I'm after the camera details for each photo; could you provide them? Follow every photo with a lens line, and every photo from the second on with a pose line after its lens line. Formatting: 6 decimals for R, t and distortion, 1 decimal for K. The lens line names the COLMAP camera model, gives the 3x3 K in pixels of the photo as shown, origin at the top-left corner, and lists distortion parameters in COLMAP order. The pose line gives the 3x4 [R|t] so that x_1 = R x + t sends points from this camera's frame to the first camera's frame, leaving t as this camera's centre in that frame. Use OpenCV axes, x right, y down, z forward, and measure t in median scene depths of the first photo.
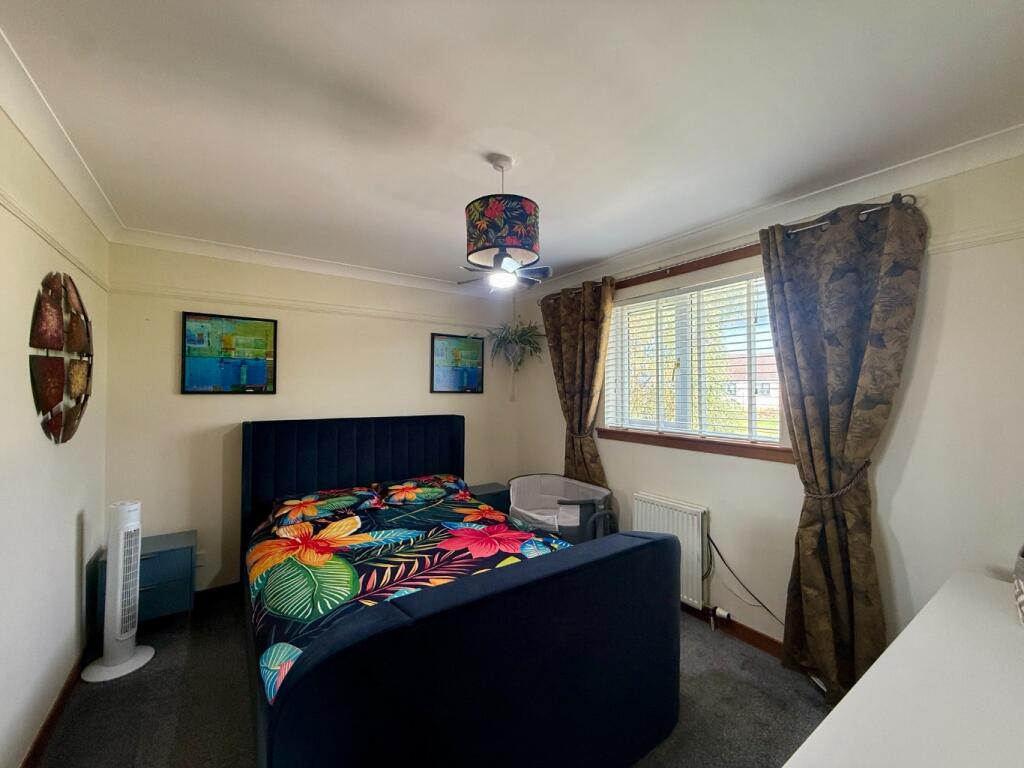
lens RADIAL K [[414.4, 0, 512.1], [0, 414.4, 385.2], [0, 0, 1]] dist [0.003993, 0.000232]
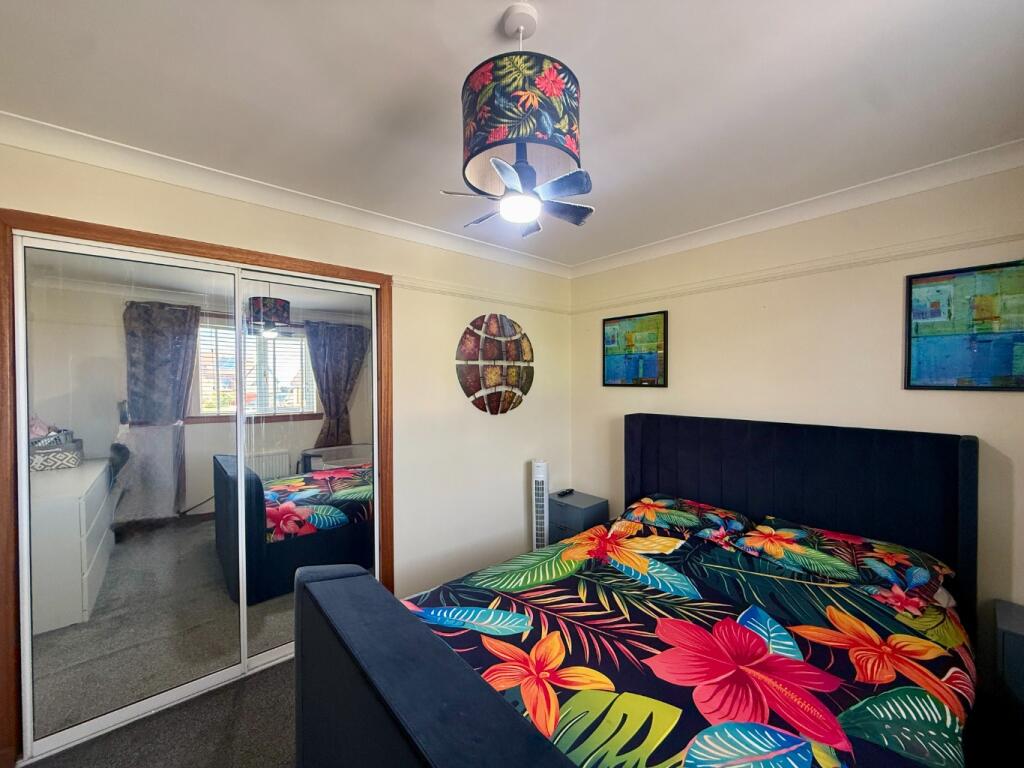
lens RADIAL K [[414.4, 0, 512.6], [0, 414.4, 382.5], [0, 0, 1]] dist [0.003993, 0.000232]
pose [[0.090113, -0.000757, -0.995931, 0.396320], [0.010451, 0.999945, 0.000185, 0.006633], [0.995877, -0.010425, 0.090116, 0.608395]]
